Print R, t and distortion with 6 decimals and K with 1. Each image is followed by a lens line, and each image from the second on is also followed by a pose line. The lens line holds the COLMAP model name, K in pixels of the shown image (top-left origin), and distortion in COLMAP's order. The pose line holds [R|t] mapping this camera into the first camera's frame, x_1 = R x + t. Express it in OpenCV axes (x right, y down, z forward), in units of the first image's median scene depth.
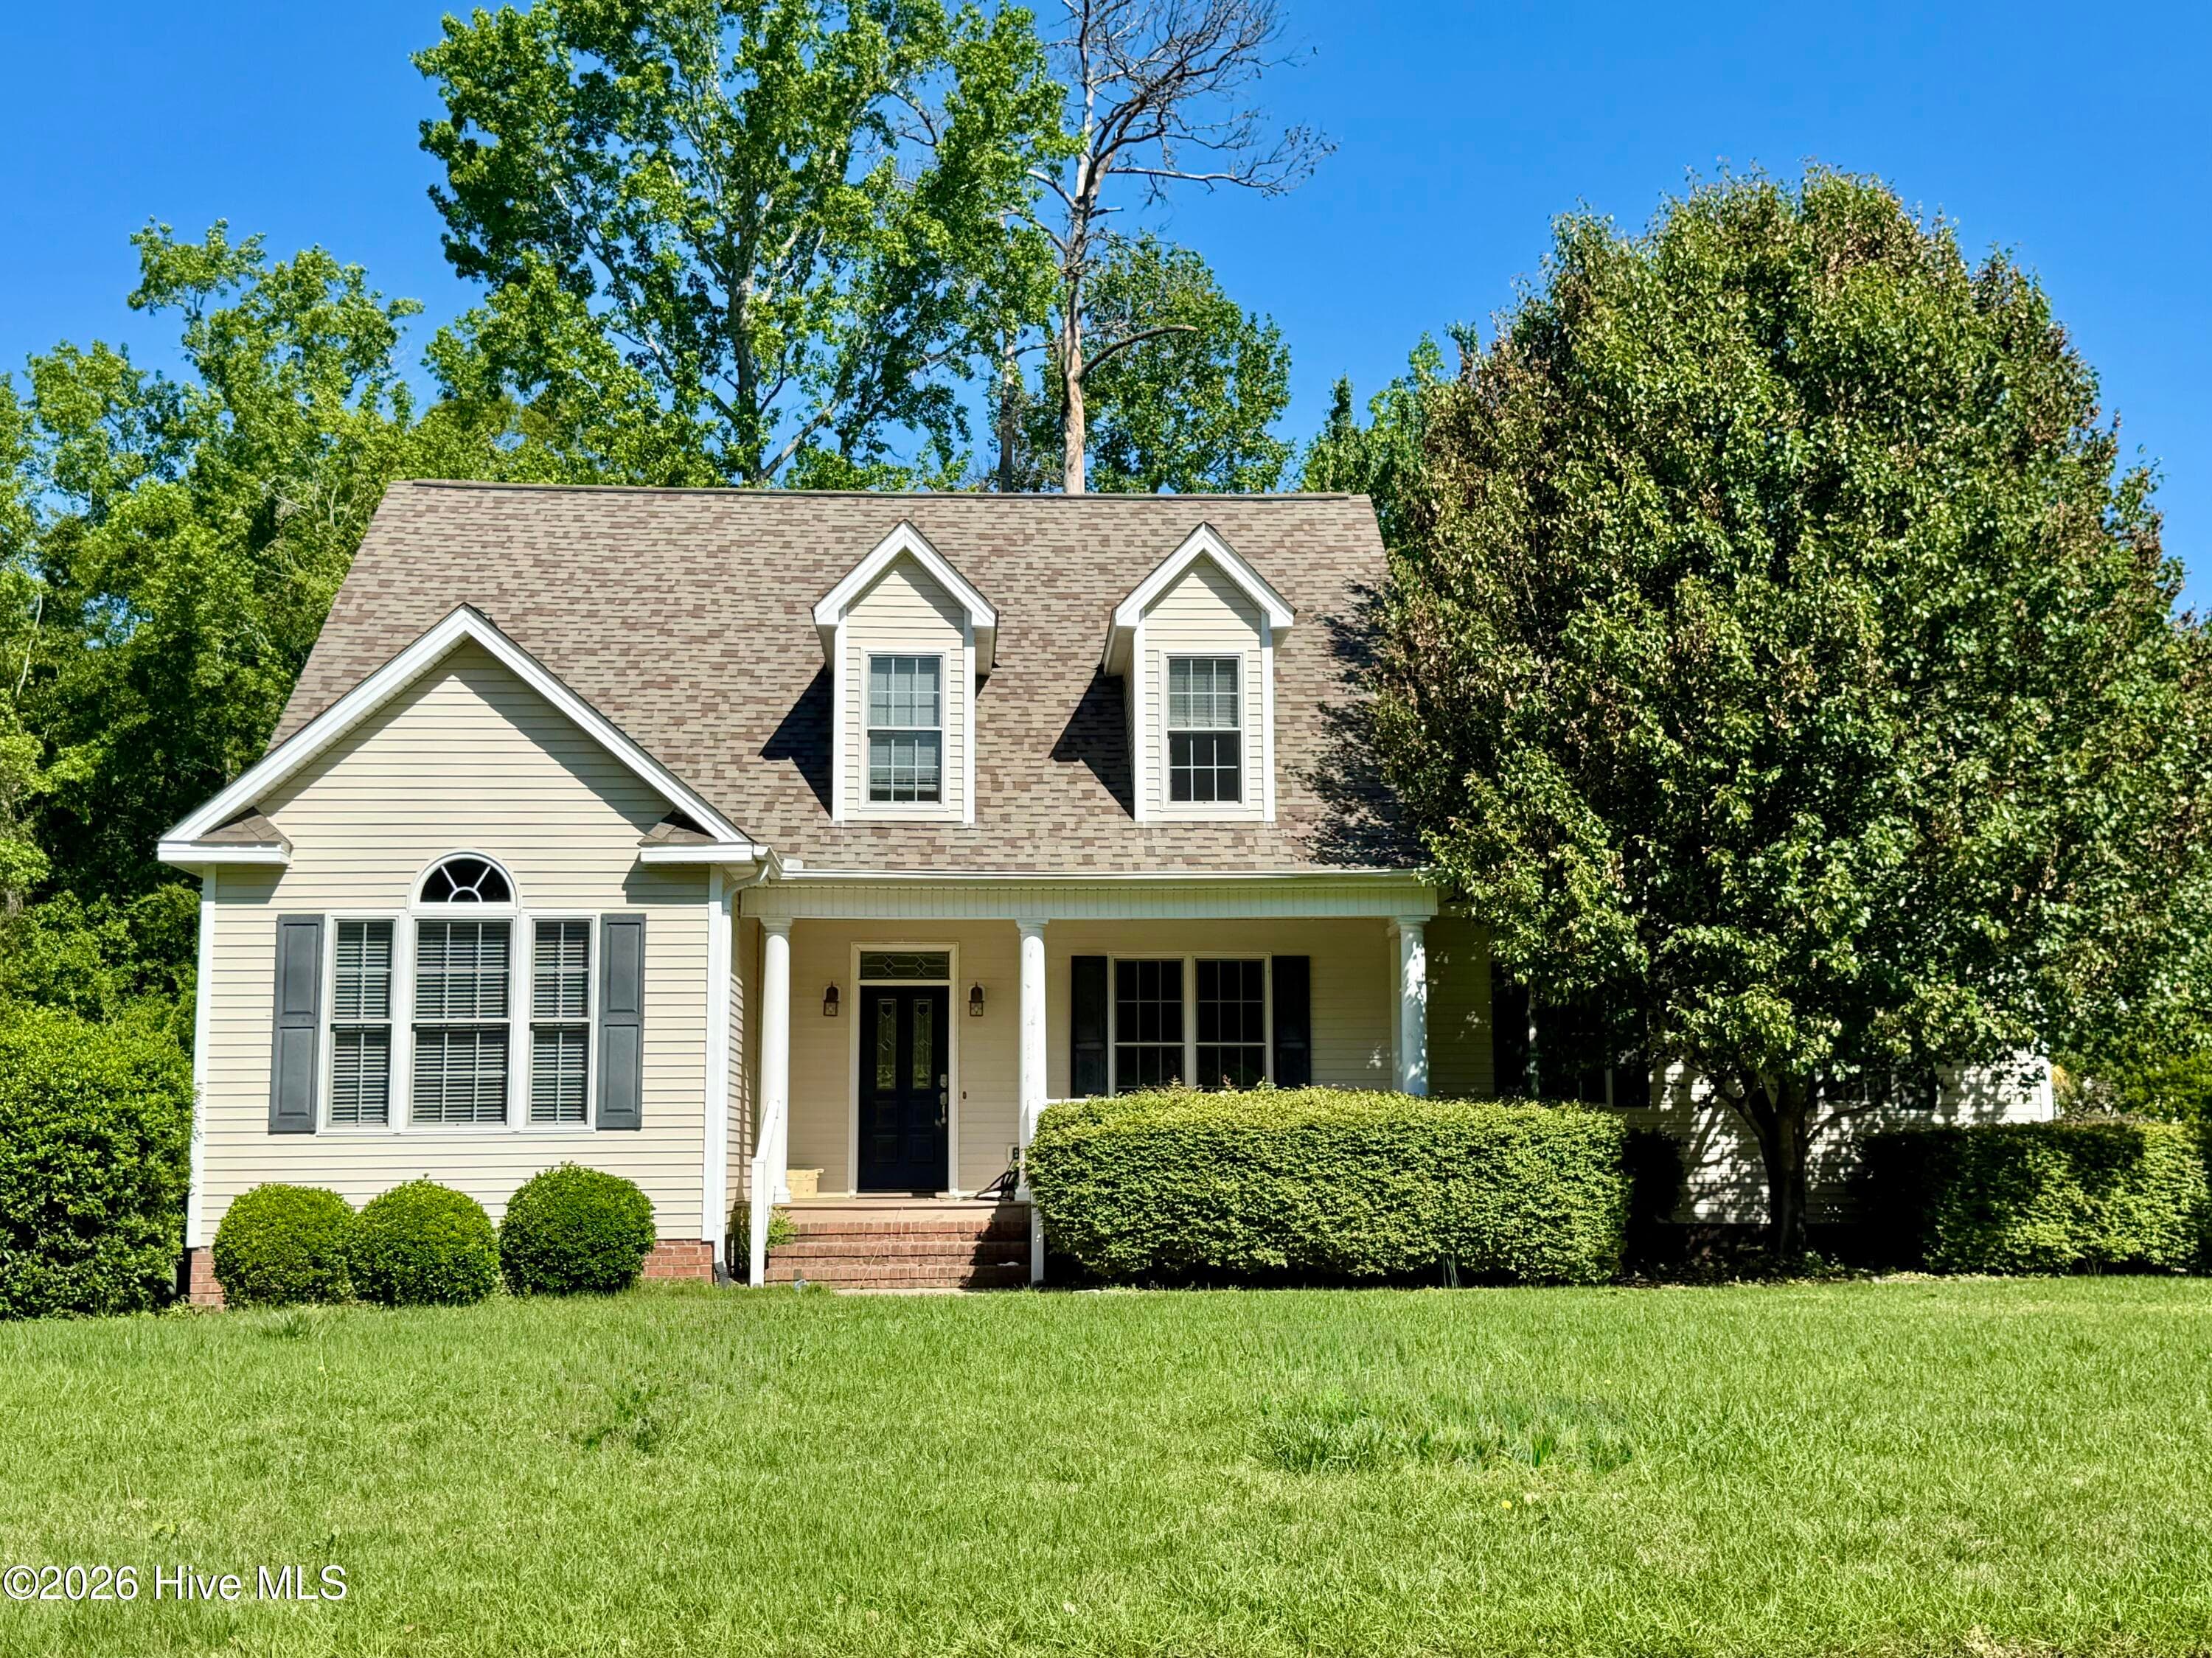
lens RADIAL K [[2470.8, 0, 1090.7], [0, 2470.8, 821.5], [0, 0, 1]] dist [0.057191, 0.000000]
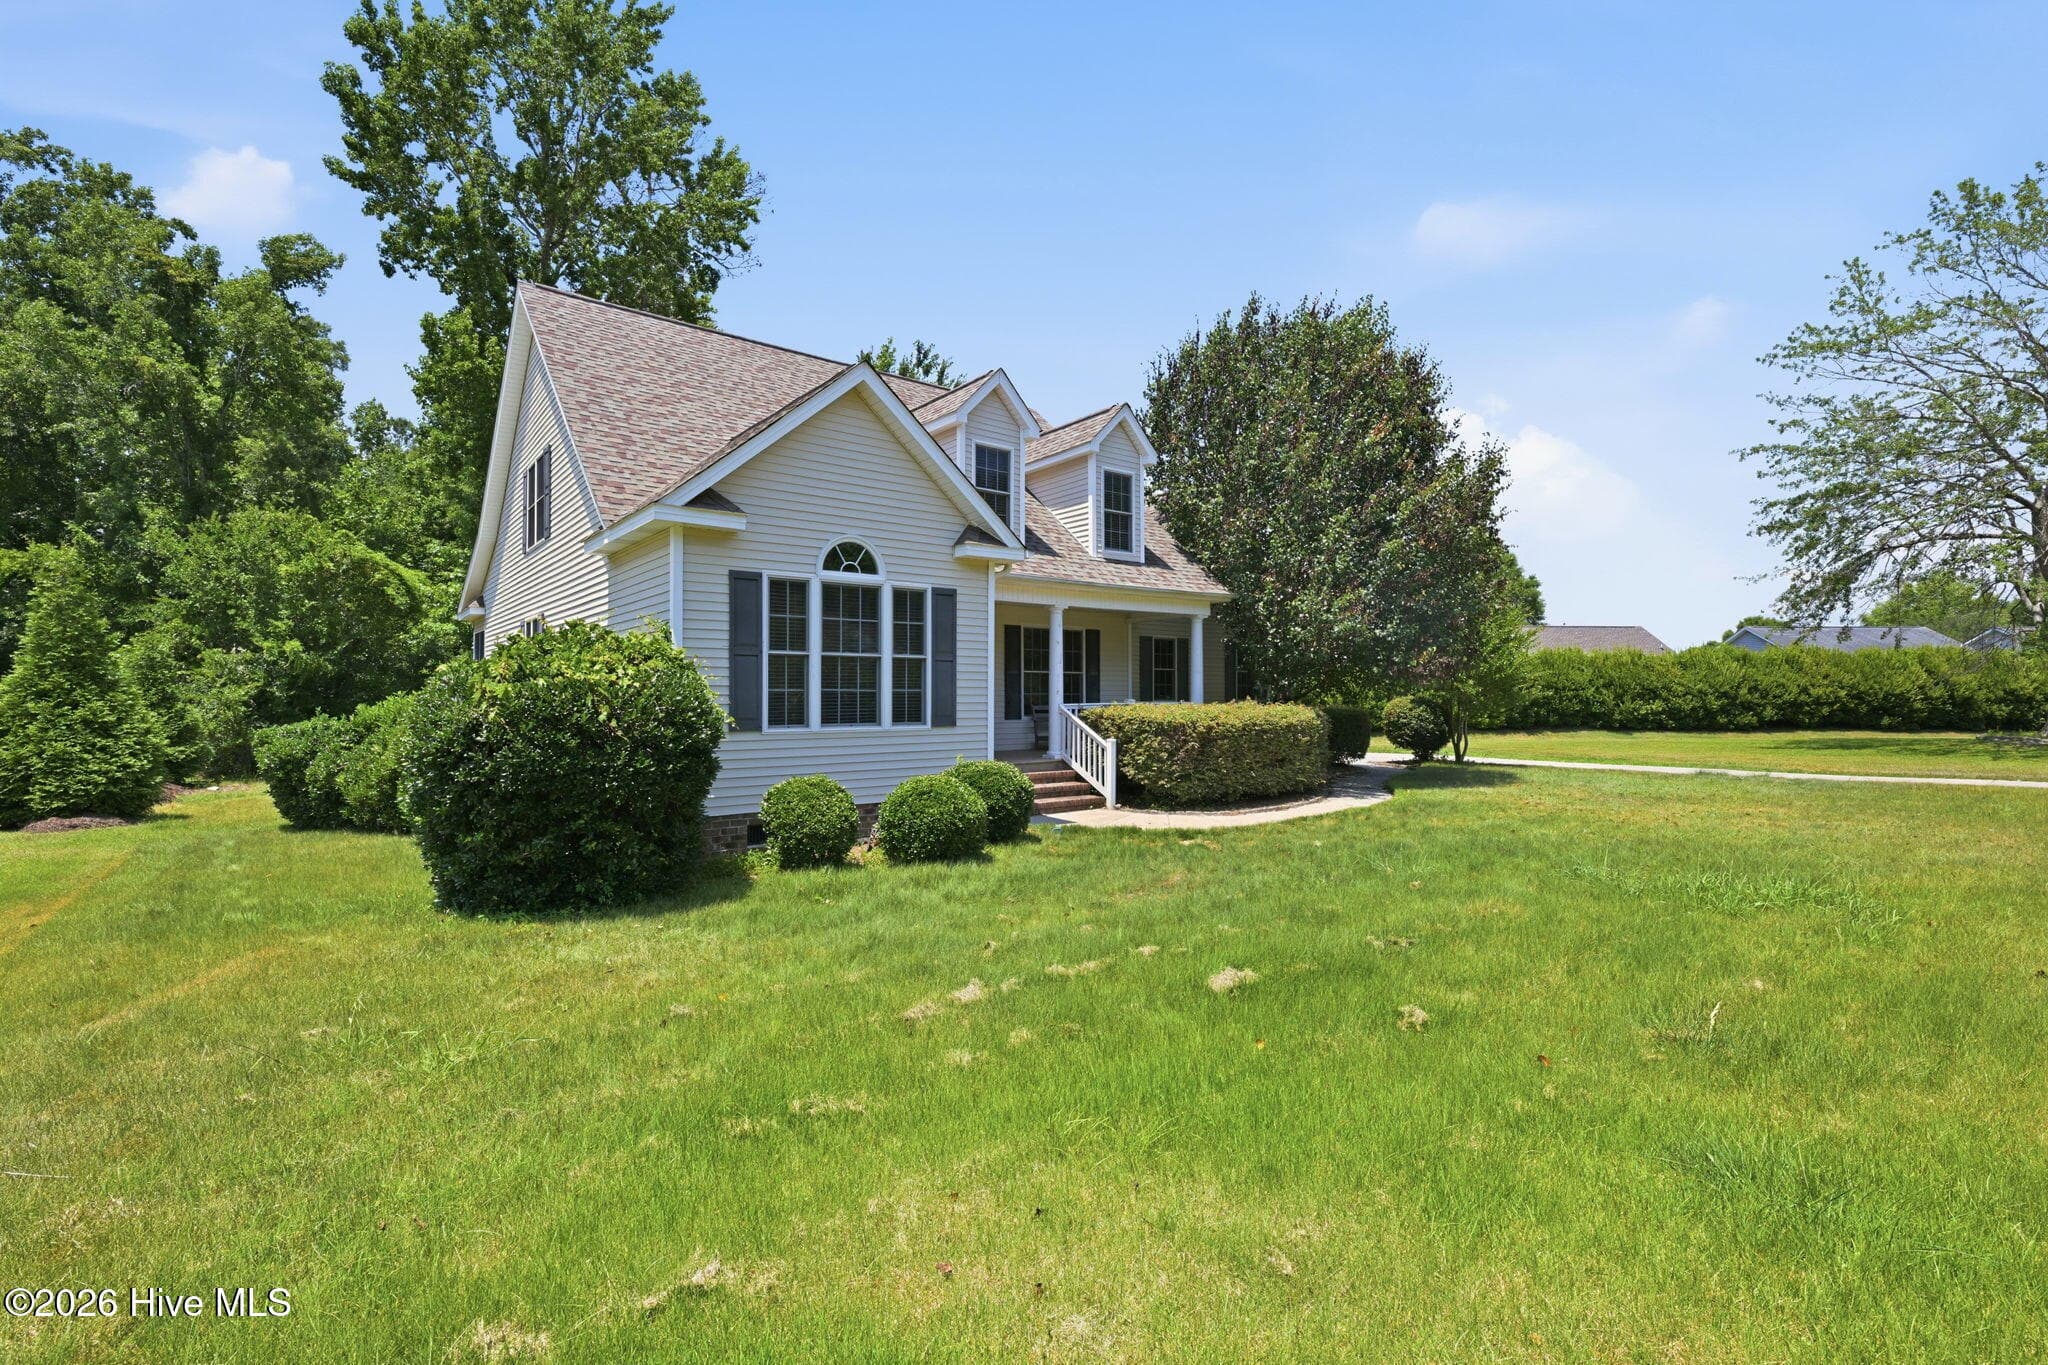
lens RADIAL K [[924.8, 0, 1017.2], [0, 924.8, 683.4], [0, 0, 1]] dist [-0.000140, -0.000040]
pose [[0.816349, 0.013568, 0.577400, -0.471646], [-0.083812, 0.991925, 0.095188, 0.036113], [-0.571446, -0.126099, 0.810894, 0.486553]]
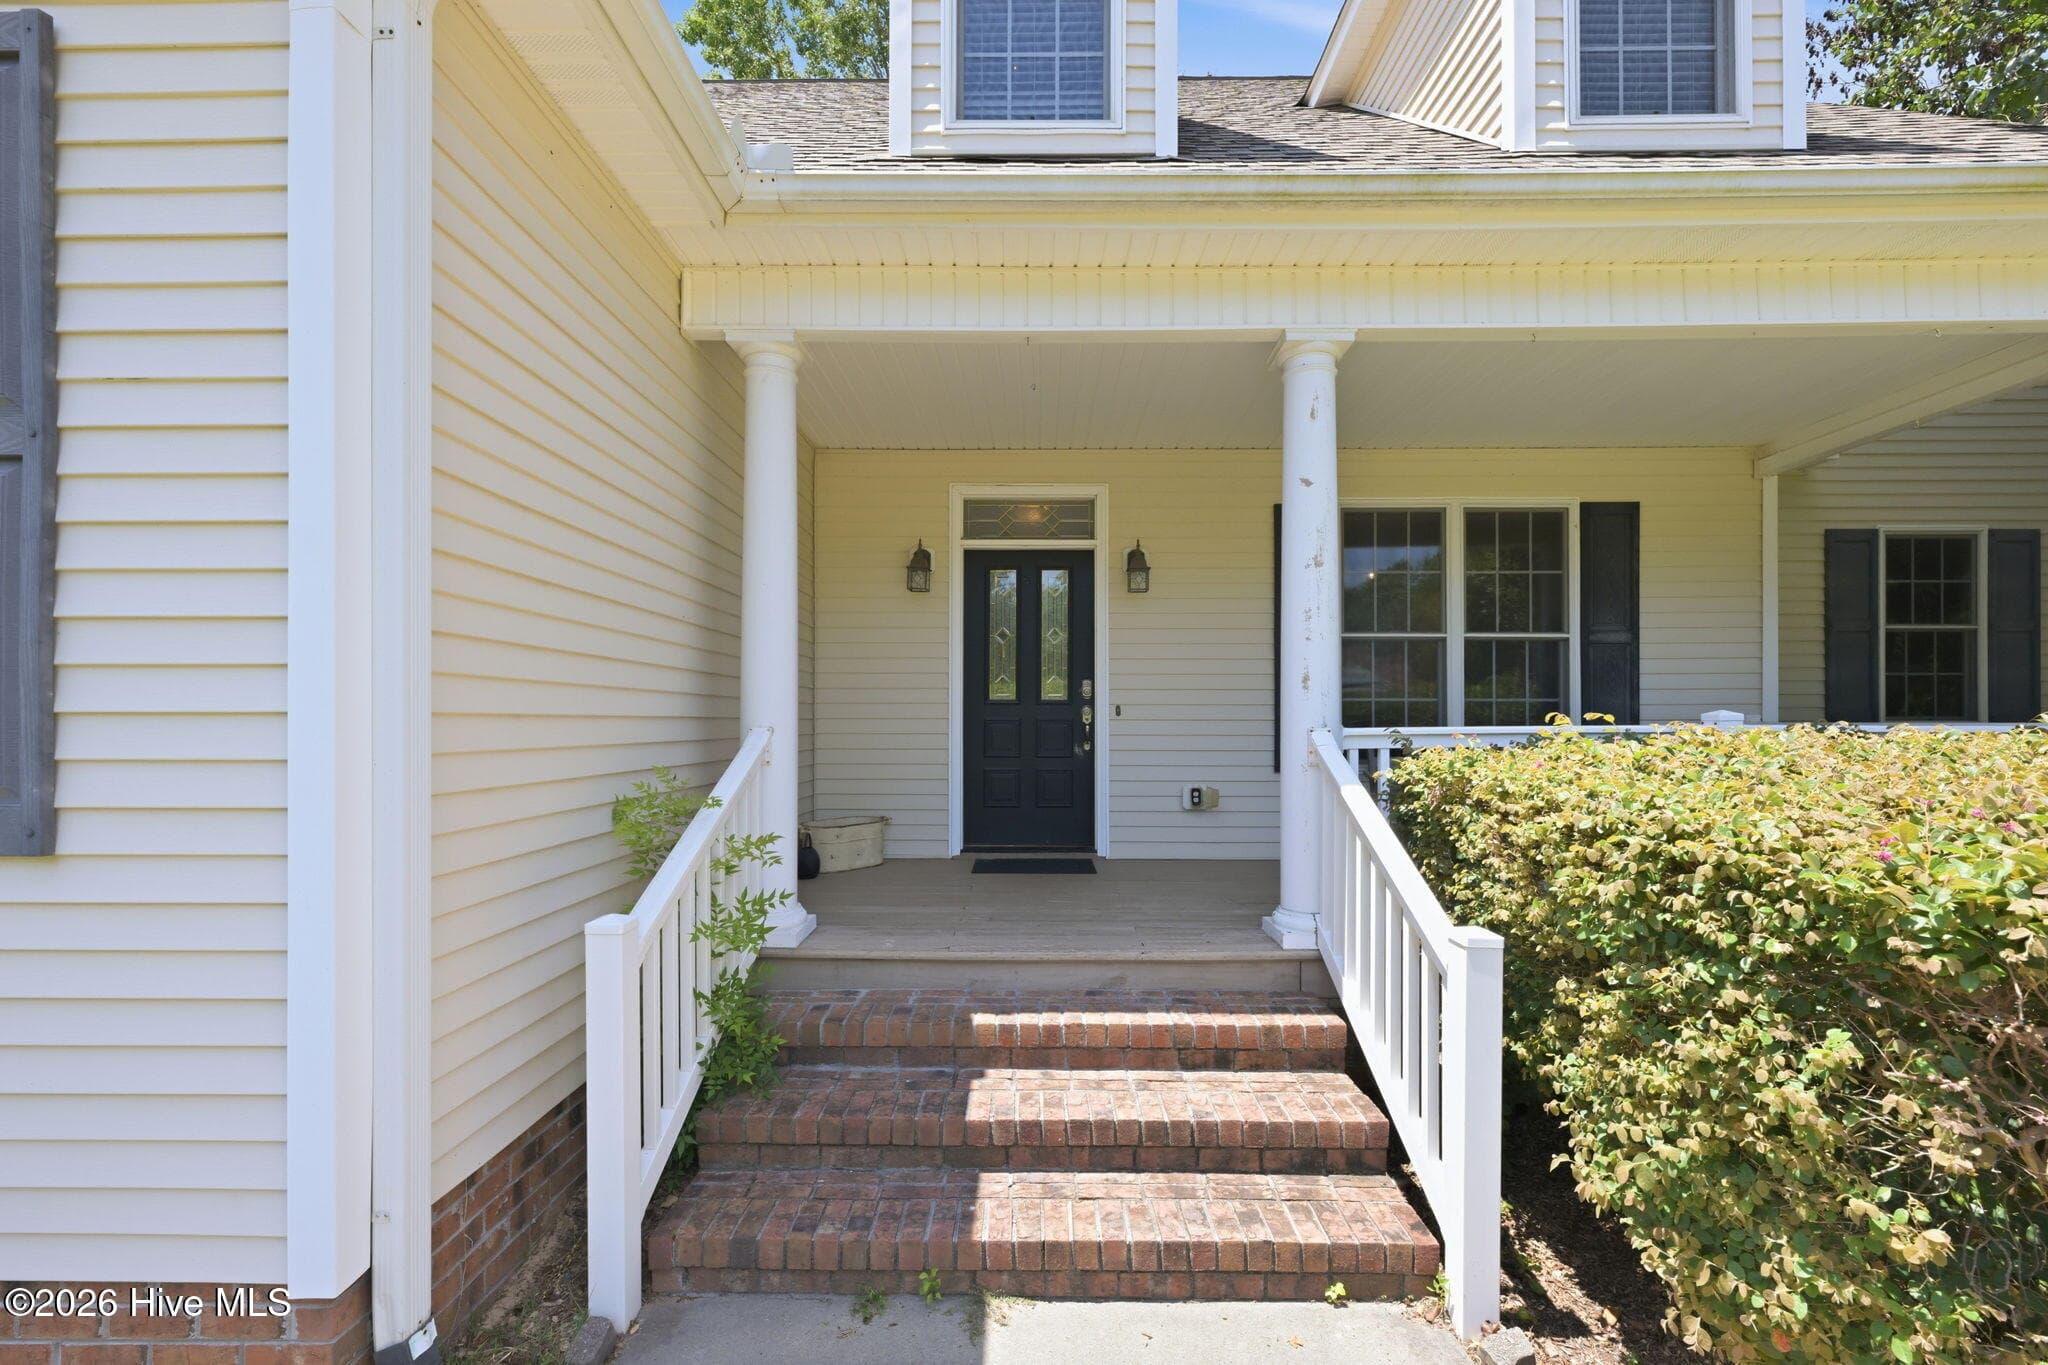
lens RADIAL K [[826.3, 0, 1023.8], [0, 826.3, 719.4], [0, 0, 1]] dist [-0.007848, -0.000291]
pose [[0.998026, 0.005288, -0.062584, -0.072071], [0.003348, 0.990554, 0.137083, 0.094407], [0.062718, -0.137022, 0.988580, 0.890146]]
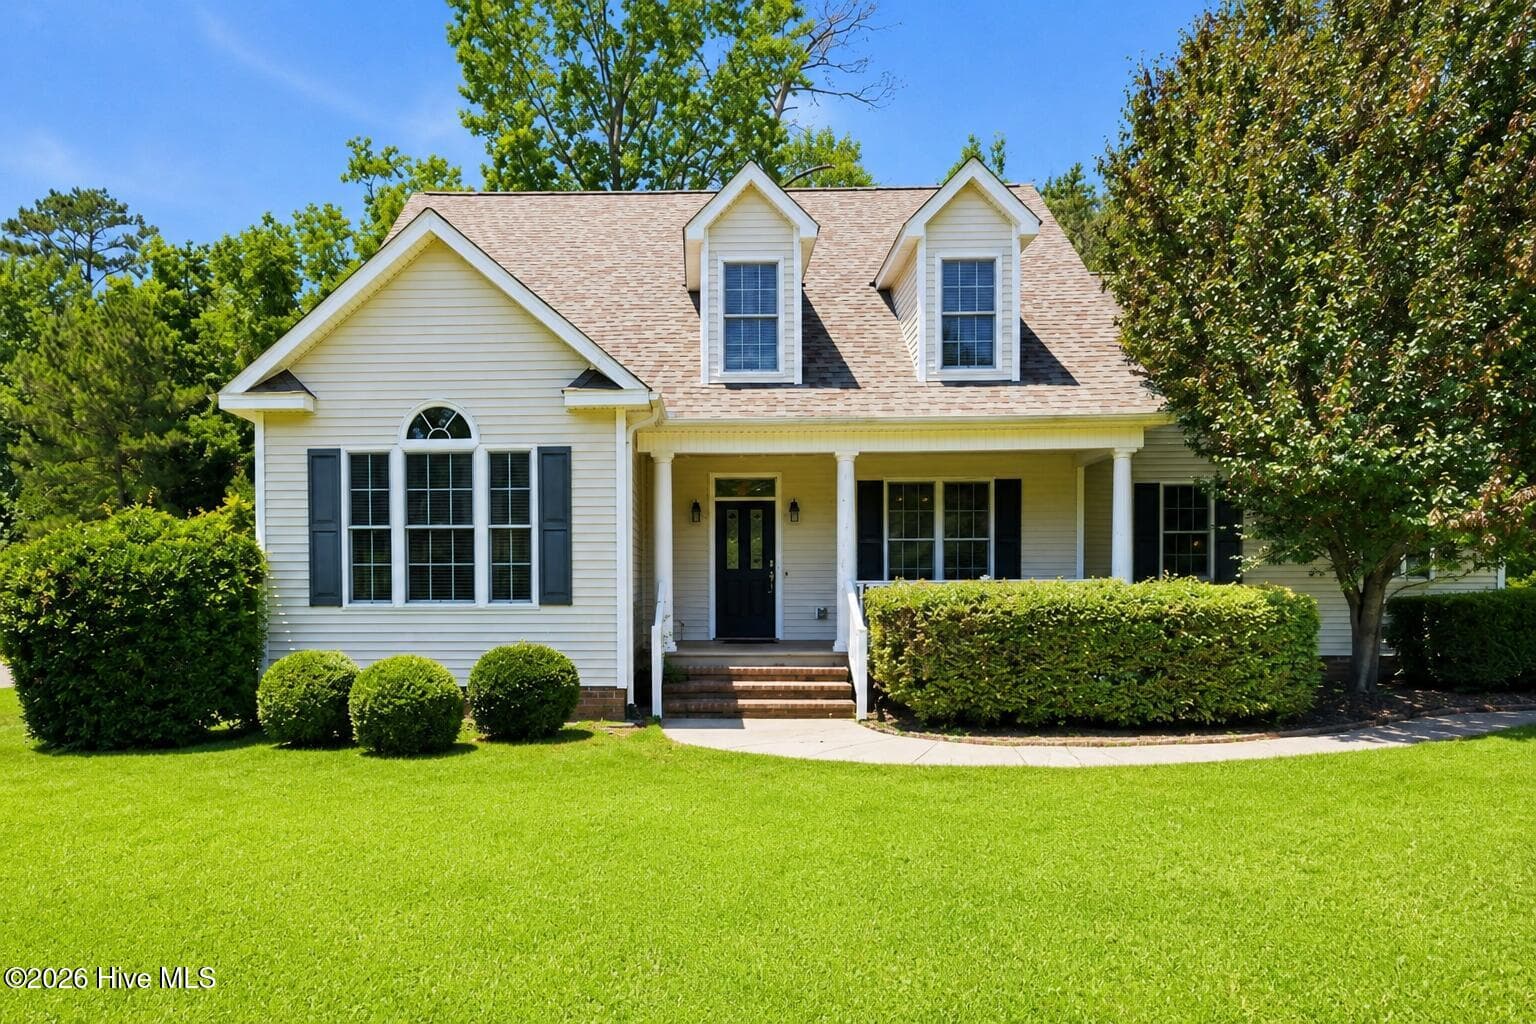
lens RADIAL K [[1038.6, 0, 676.0], [0, 1038.6, 601.5], [0, 0, 1]] dist [0.003691, -0.009742]
pose [[0.996482, 0.004966, -0.083660, -0.073748], [0.008703, 0.986715, 0.162228, 0.028301], [0.083355, -0.162385, 0.983200, 0.427927]]
